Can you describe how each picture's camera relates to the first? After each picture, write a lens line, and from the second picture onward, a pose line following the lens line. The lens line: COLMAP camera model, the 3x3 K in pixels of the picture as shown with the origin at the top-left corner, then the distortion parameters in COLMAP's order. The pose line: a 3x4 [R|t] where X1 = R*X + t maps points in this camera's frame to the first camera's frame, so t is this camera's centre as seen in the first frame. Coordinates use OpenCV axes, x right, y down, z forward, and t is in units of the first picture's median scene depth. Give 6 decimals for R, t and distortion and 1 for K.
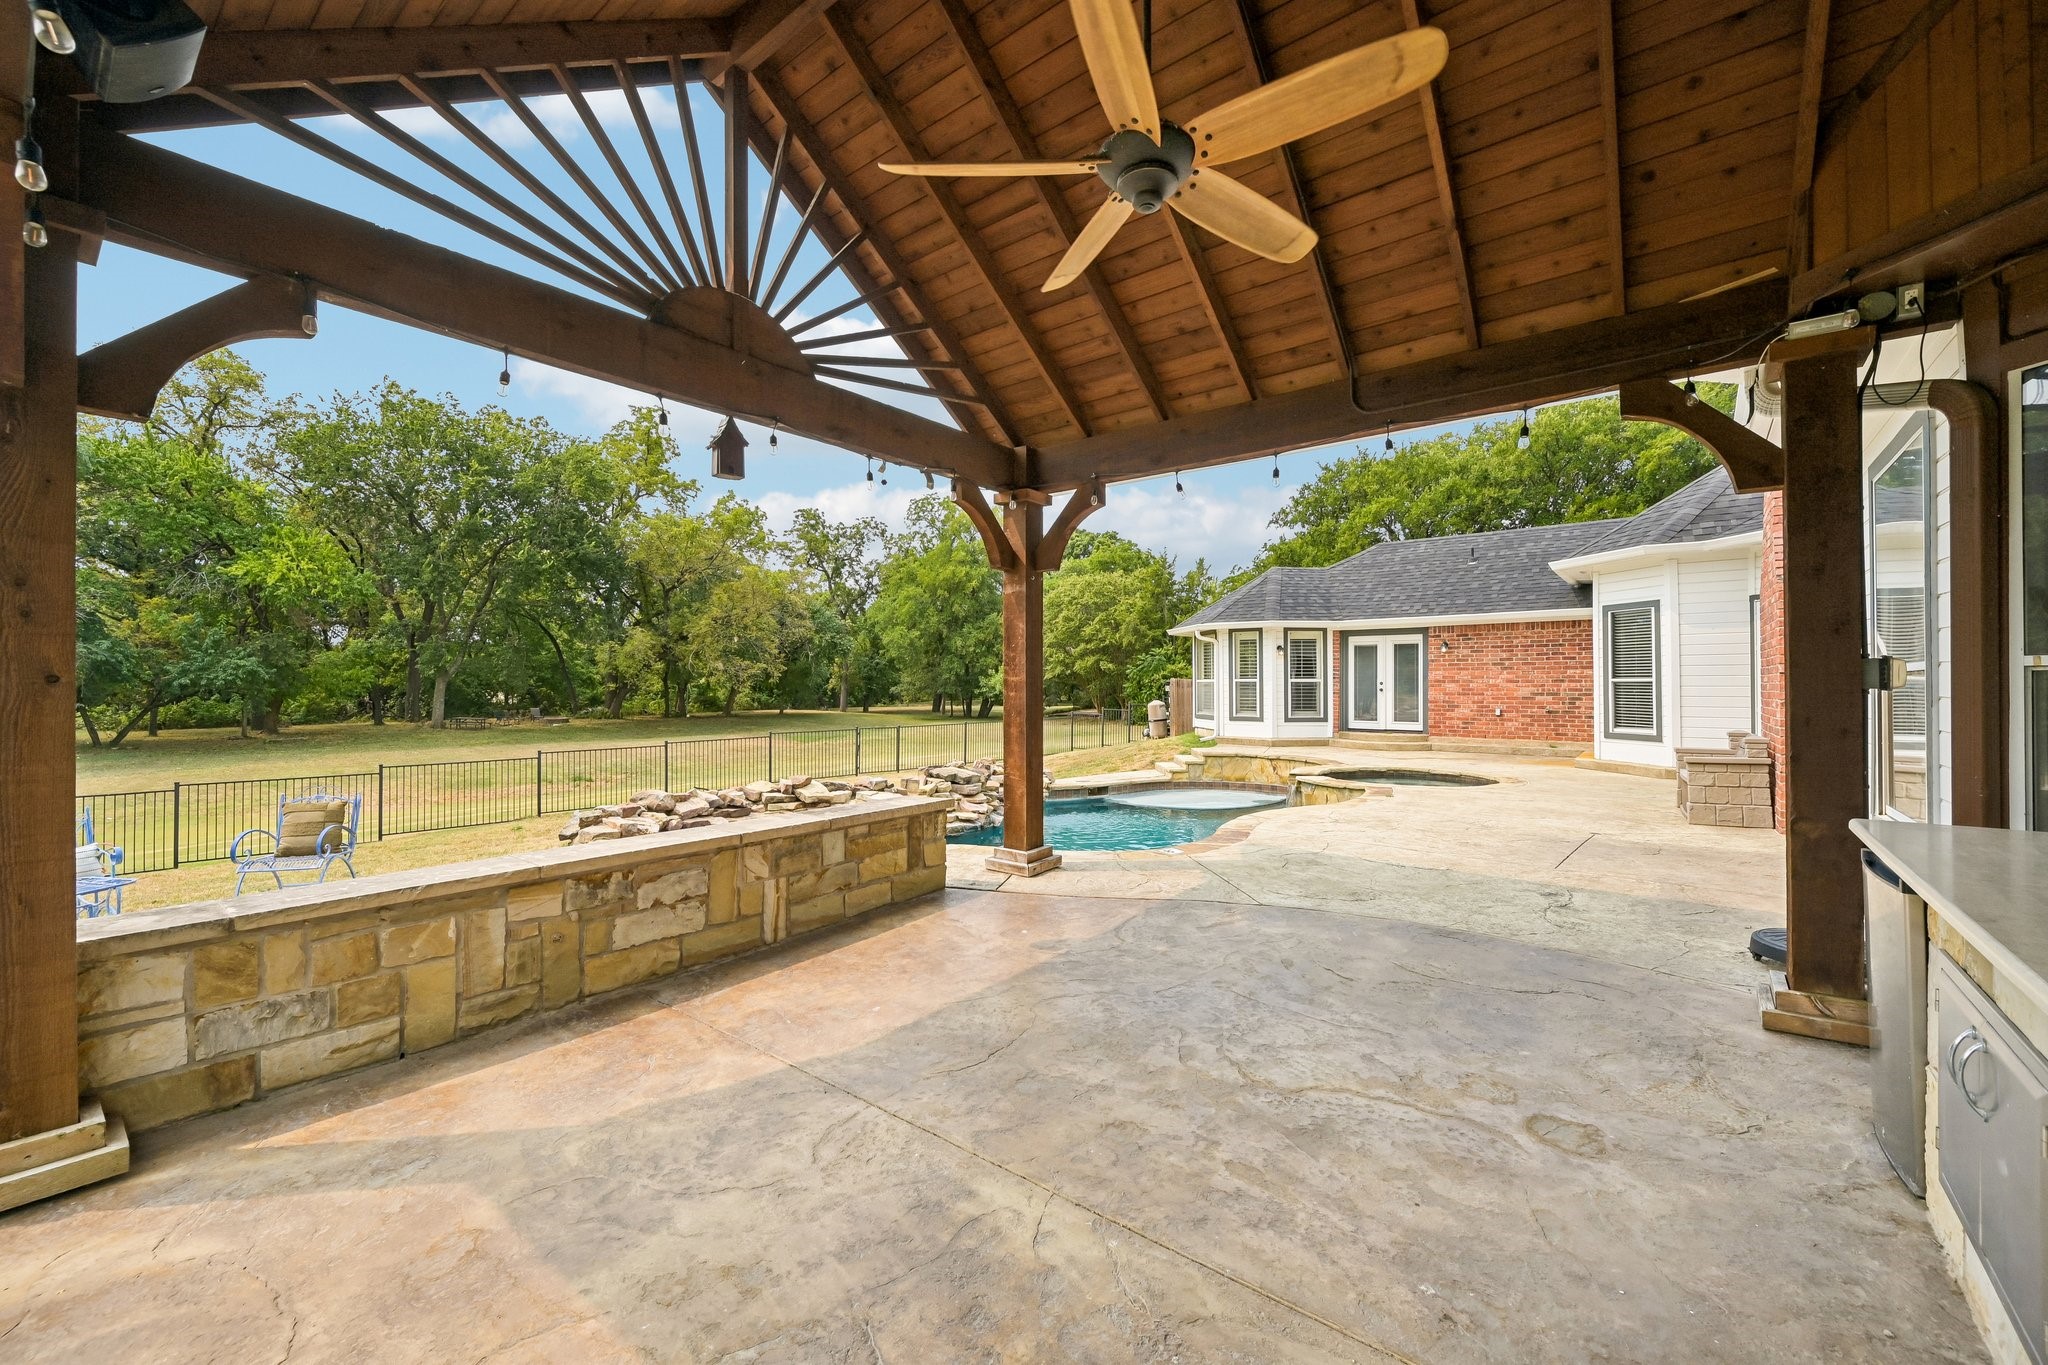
lens RADIAL K [[824.7, 0, 1010.4], [0, 824.7, 679.0], [0, 0, 1]] dist [0.000822, -0.000538]
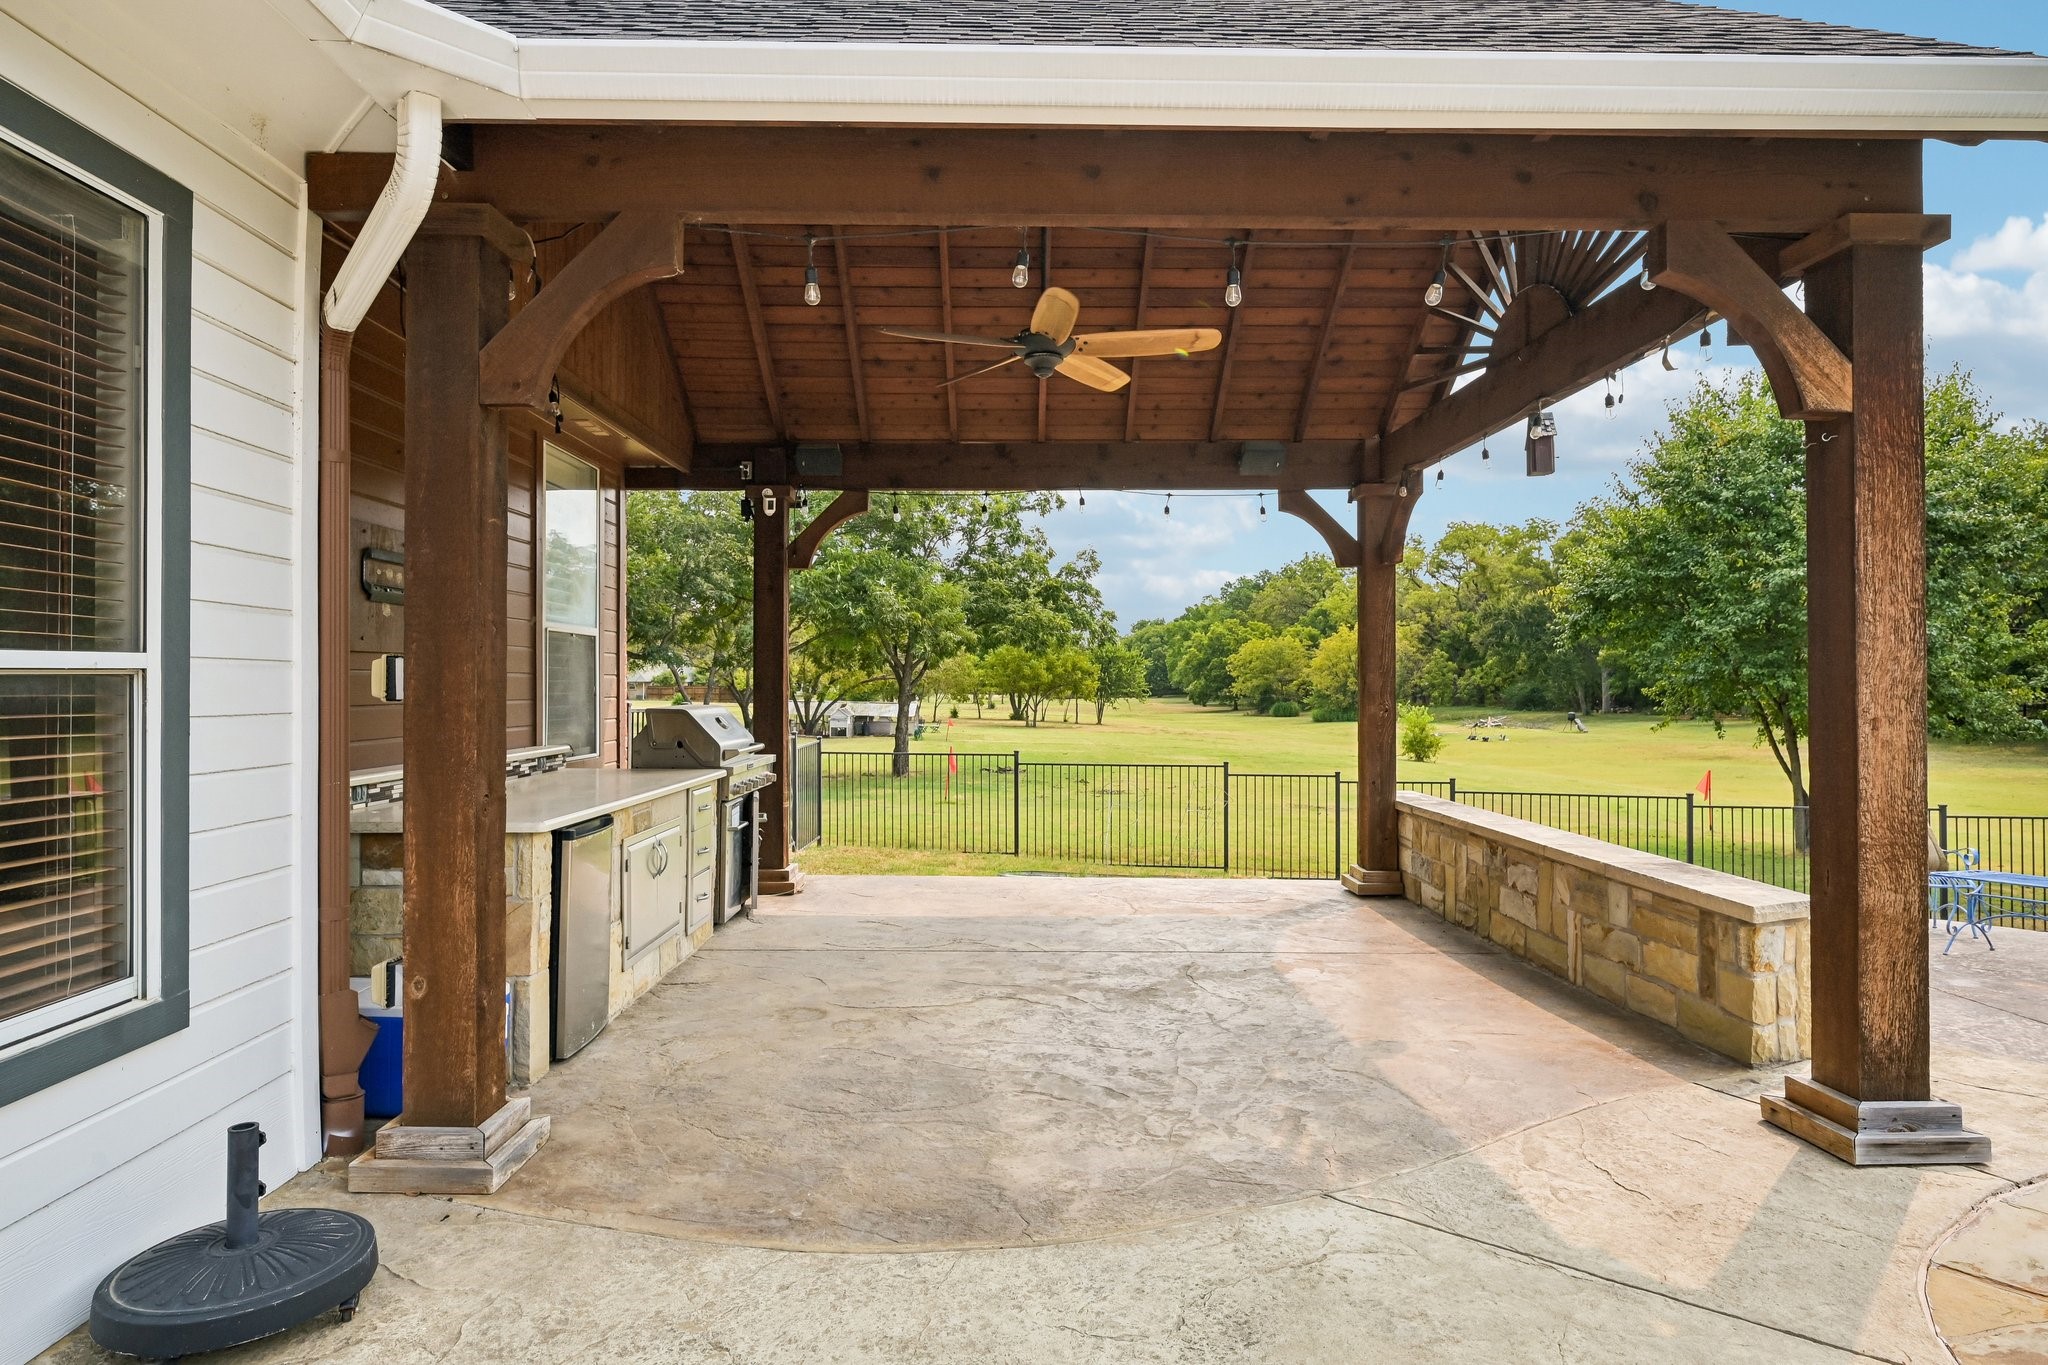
lens RADIAL K [[1173.3, 0, 1016.0], [0, 1173.3, 679.7], [0, 0, 1]] dist [-0.000515, -0.000245]
pose [[-0.771090, -0.002883, -0.636719, 0.964016], [0.003692, 0.999953, -0.008998, 0.008518], [0.636715, -0.009289, -0.771043, 1.605700]]
